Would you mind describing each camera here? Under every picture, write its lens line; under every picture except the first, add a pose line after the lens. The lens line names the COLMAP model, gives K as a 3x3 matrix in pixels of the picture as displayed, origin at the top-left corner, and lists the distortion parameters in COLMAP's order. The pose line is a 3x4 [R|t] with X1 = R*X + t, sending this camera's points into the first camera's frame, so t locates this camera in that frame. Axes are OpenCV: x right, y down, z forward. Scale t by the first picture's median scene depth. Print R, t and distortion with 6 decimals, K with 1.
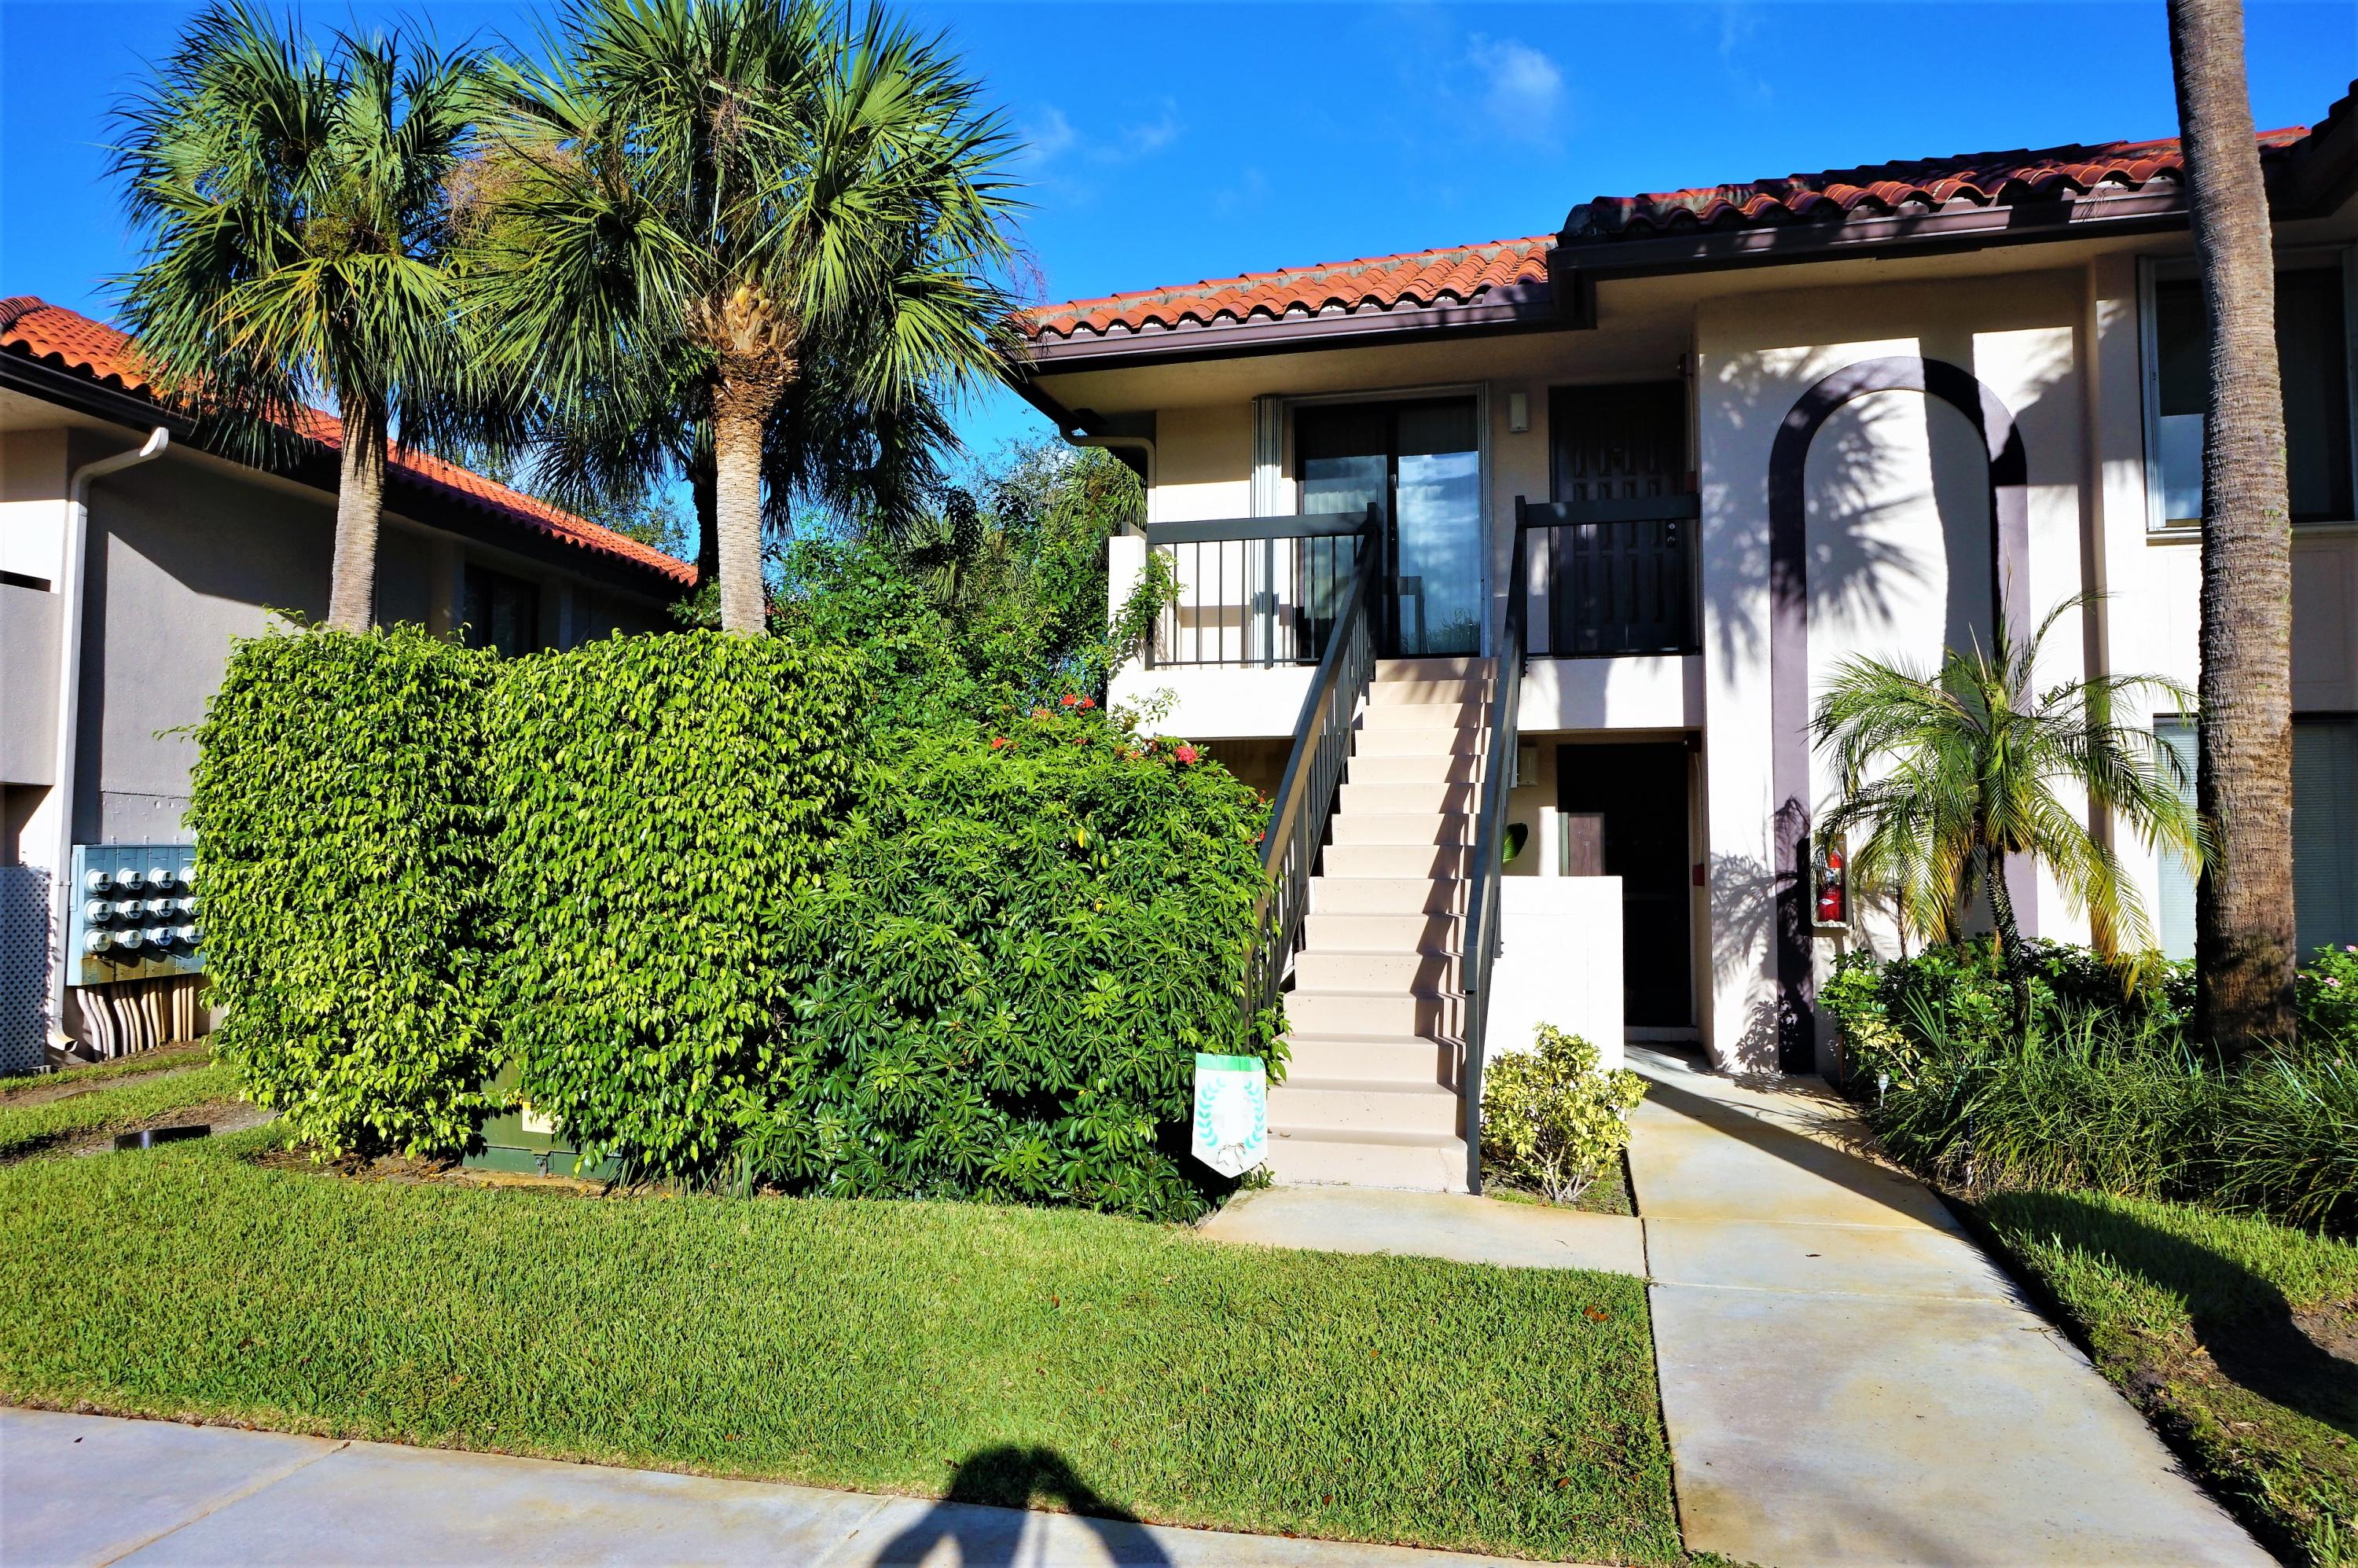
lens RADIAL K [[1711.7, 0, 1179.0], [0, 1711.7, 784.0], [0, 0, 1]] dist [-0.007133, 0.000122]
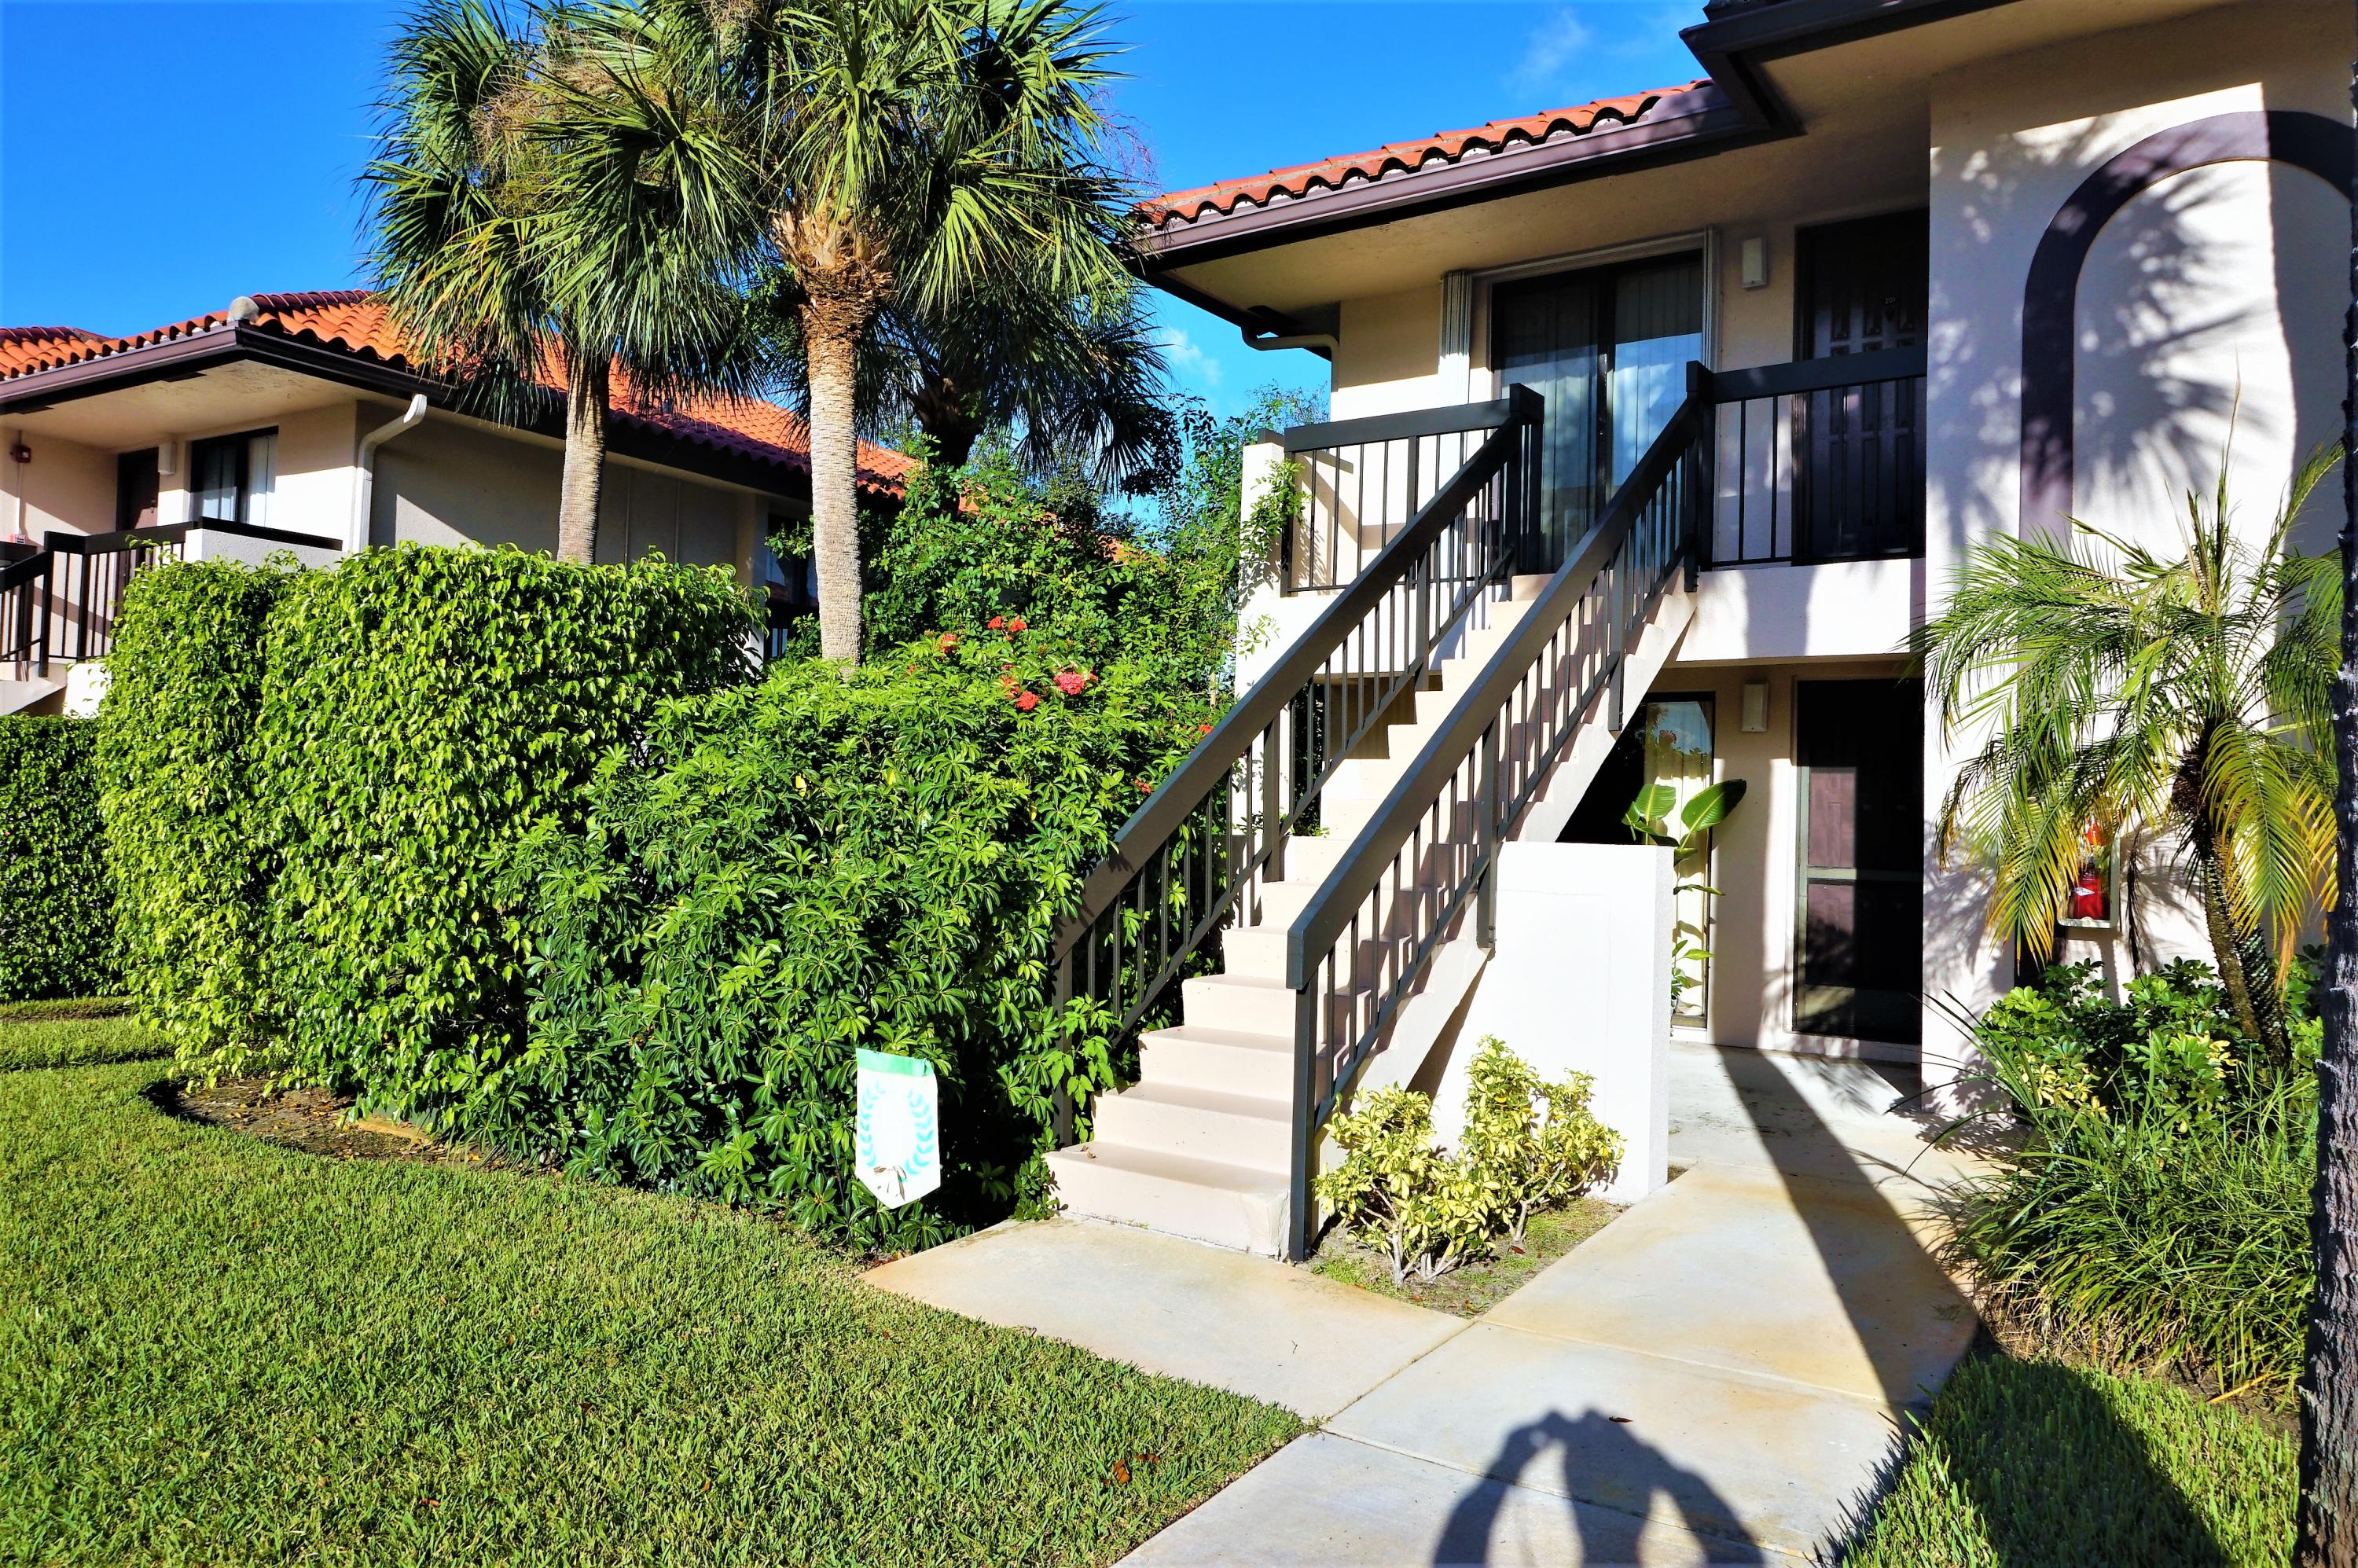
lens RADIAL K [[1648.9, 0, 1179.0], [0, 1648.9, 784.0], [0, 0, 1]] dist [0.001154, -0.005844]
pose [[0.934930, 0.015998, -0.354471, 0.257897], [-0.006553, 0.999591, 0.027829, 0.006697], [0.354771, -0.023695, 0.934653, 0.211167]]
